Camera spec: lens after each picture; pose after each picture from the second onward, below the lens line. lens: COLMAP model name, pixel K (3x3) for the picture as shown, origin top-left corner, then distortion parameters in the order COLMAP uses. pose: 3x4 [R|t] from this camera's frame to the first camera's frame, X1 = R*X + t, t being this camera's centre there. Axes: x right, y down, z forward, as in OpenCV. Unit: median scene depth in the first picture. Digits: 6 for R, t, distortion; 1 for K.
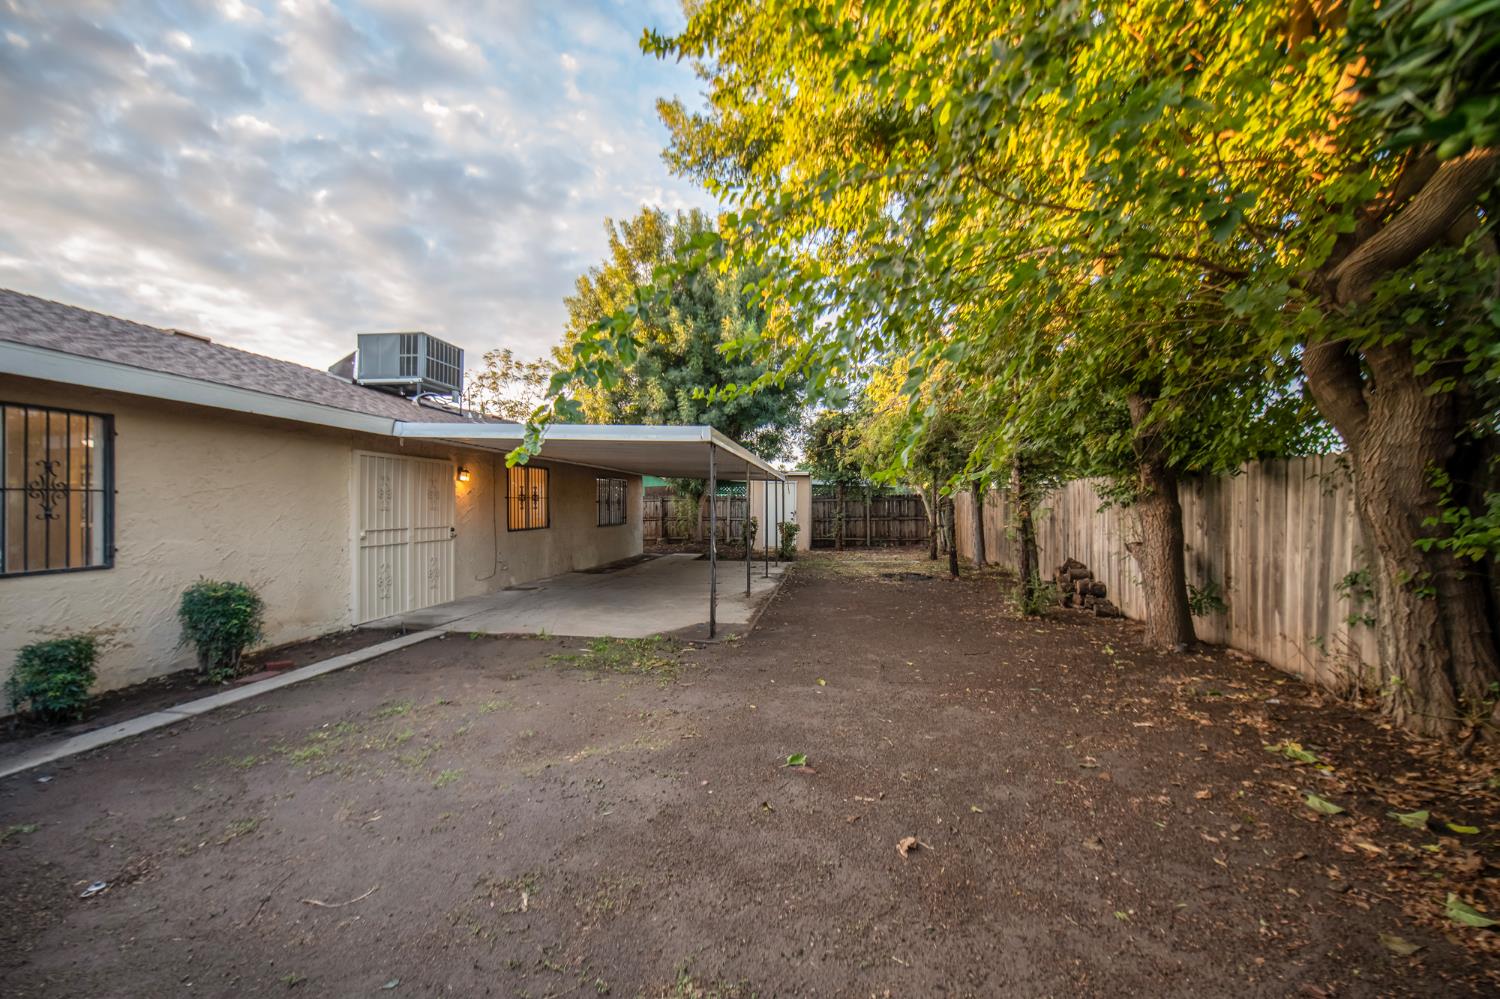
lens RADIAL K [[597.8, 0, 750.0], [0, 597.8, 499.5], [0, 0, 1]] dist [0.004374, -0.000206]
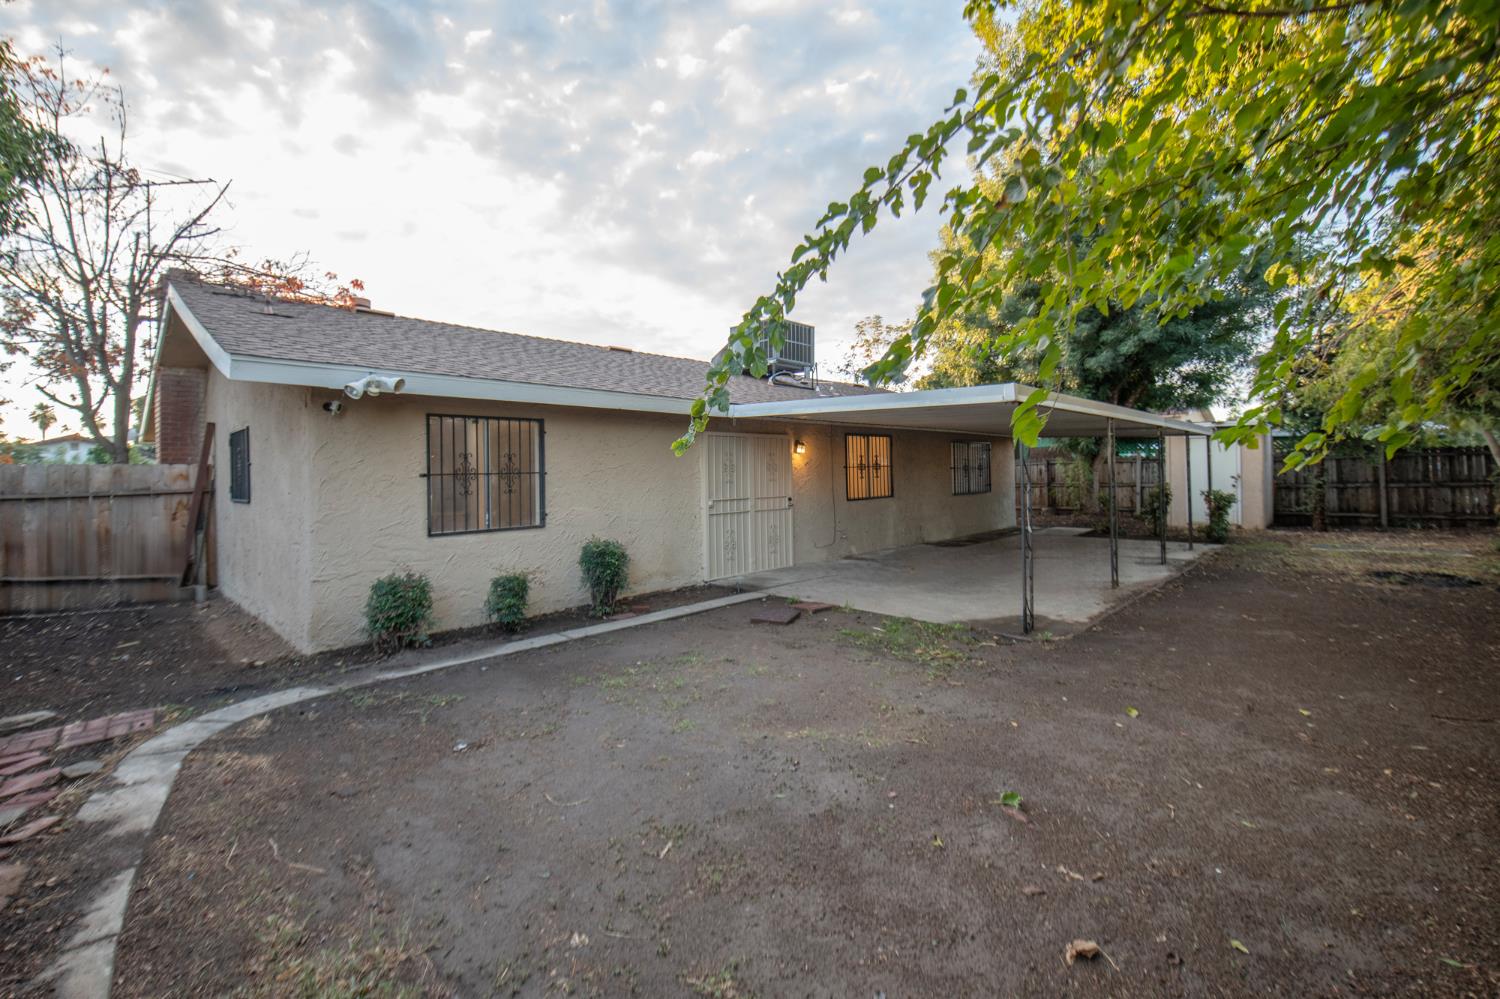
lens RADIAL K [[637.7, 0, 750.6], [0, 637.7, 473.5], [0, 0, 1]] dist [0.007746, -0.004356]
pose [[0.811980, -0.011274, -0.583576, 0.175876], [0.021867, 0.999699, 0.011113, -0.015762], [0.583275, -0.021784, 0.811983, 0.053872]]
